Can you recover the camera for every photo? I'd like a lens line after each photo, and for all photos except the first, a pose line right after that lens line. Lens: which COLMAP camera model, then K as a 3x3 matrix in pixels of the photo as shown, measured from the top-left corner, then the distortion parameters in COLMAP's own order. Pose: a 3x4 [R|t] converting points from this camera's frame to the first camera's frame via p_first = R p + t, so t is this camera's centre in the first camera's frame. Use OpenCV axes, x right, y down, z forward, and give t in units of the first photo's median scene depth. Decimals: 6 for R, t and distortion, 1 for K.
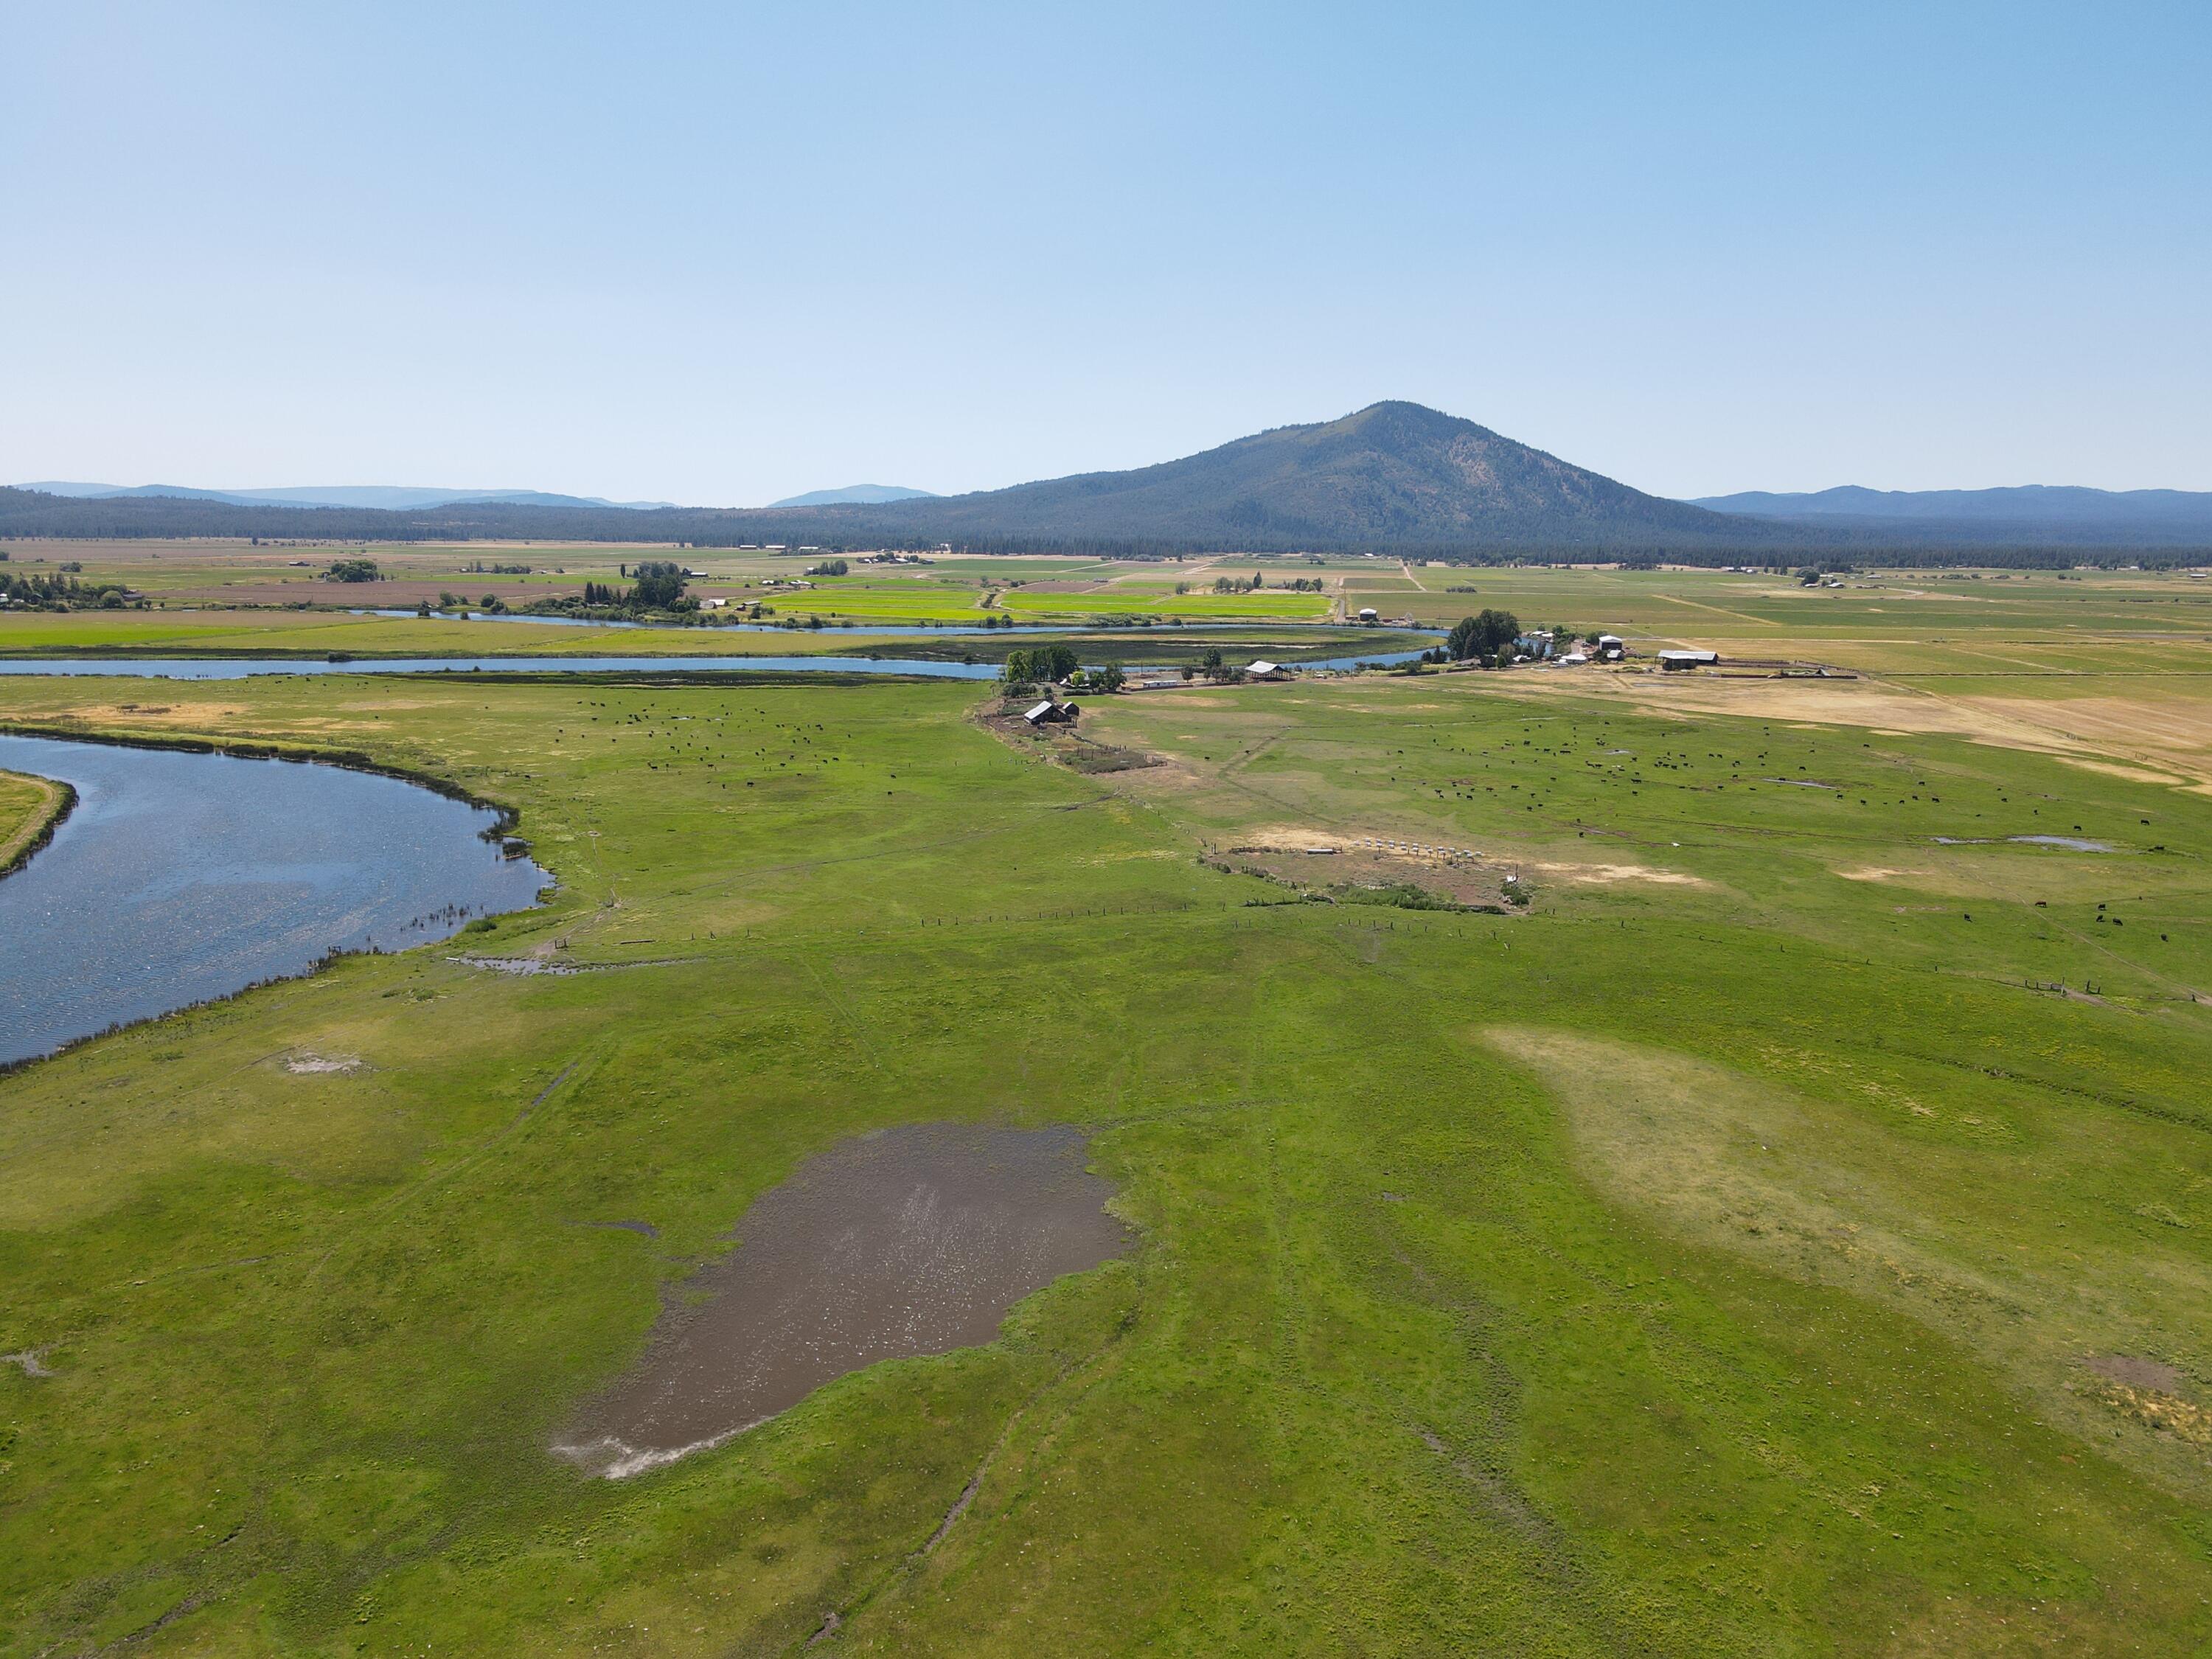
lens RADIAL K [[1654.9, 0, 1102.1], [0, 1654.9, 828.4], [0, 0, 1]] dist [0.021631, -0.003355]
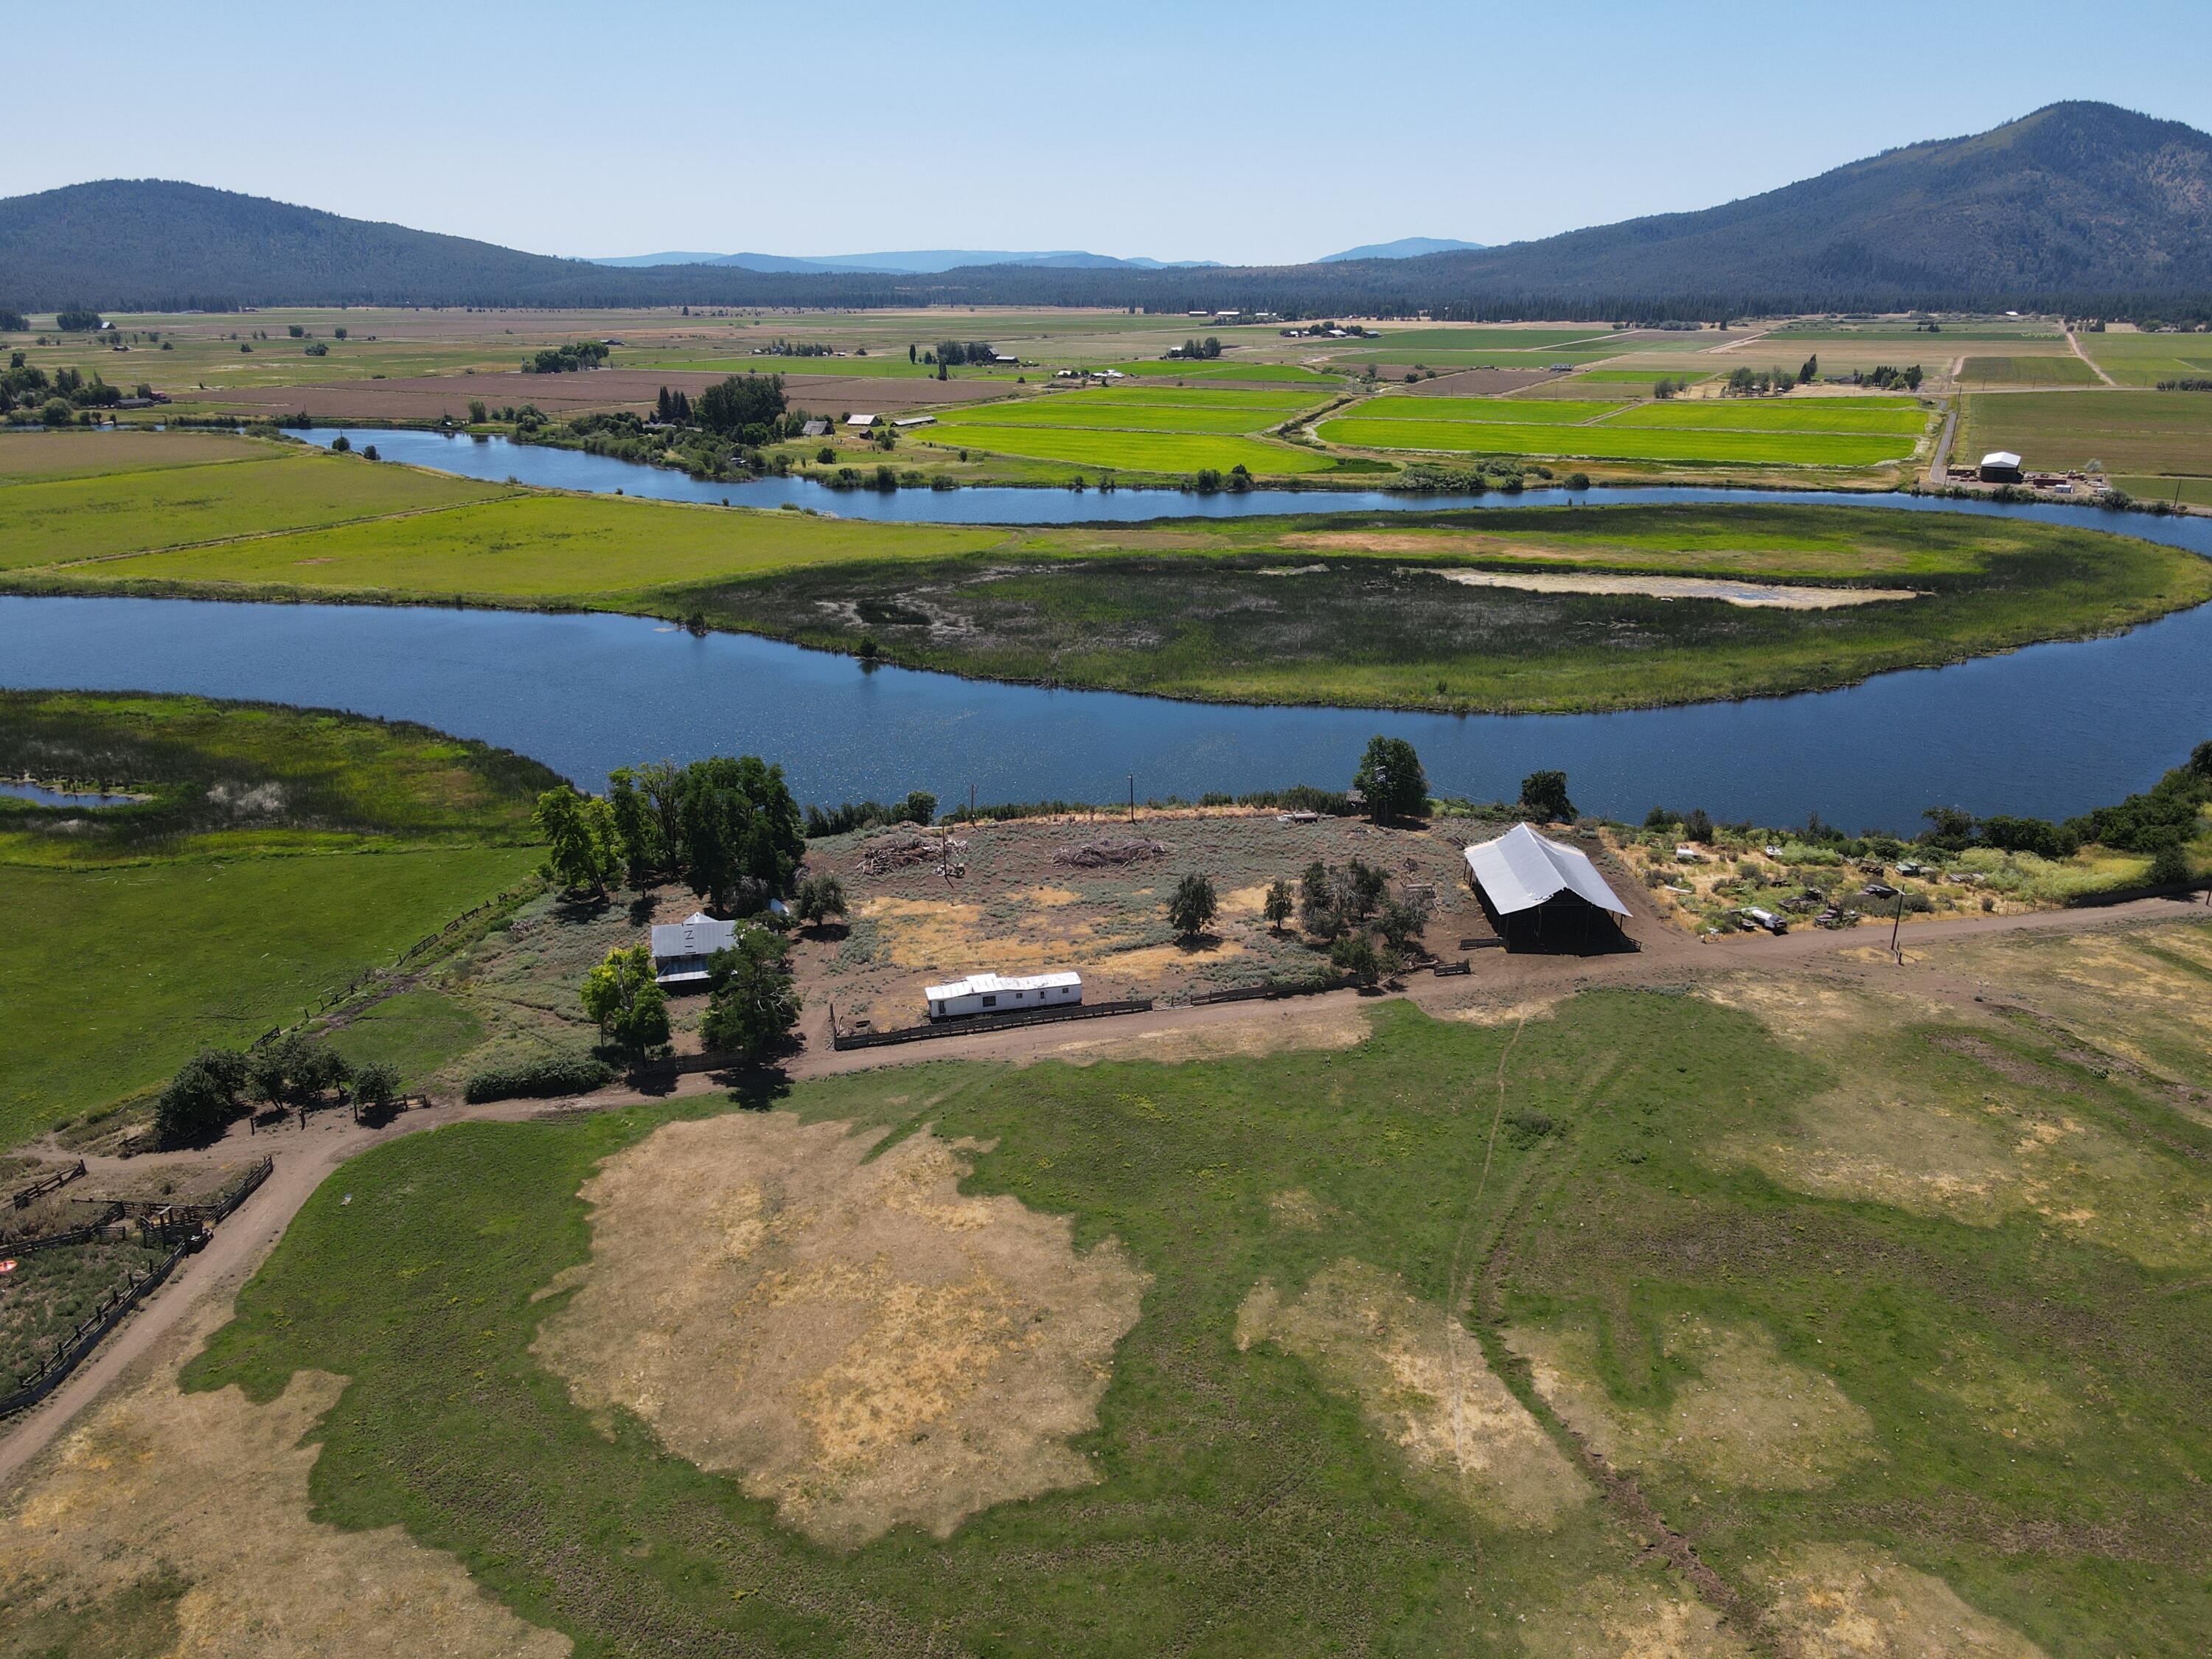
lens RADIAL K [[1654.9, 0, 1102.1], [0, 1654.9, 828.4], [0, 0, 1]] dist [0.021631, -0.003355]
pose [[0.948393, 0.082949, -0.306057, 0.018733], [-0.040736, 0.989053, 0.141828, -0.022267], [0.314471, -0.122041, 0.941389, 0.119896]]
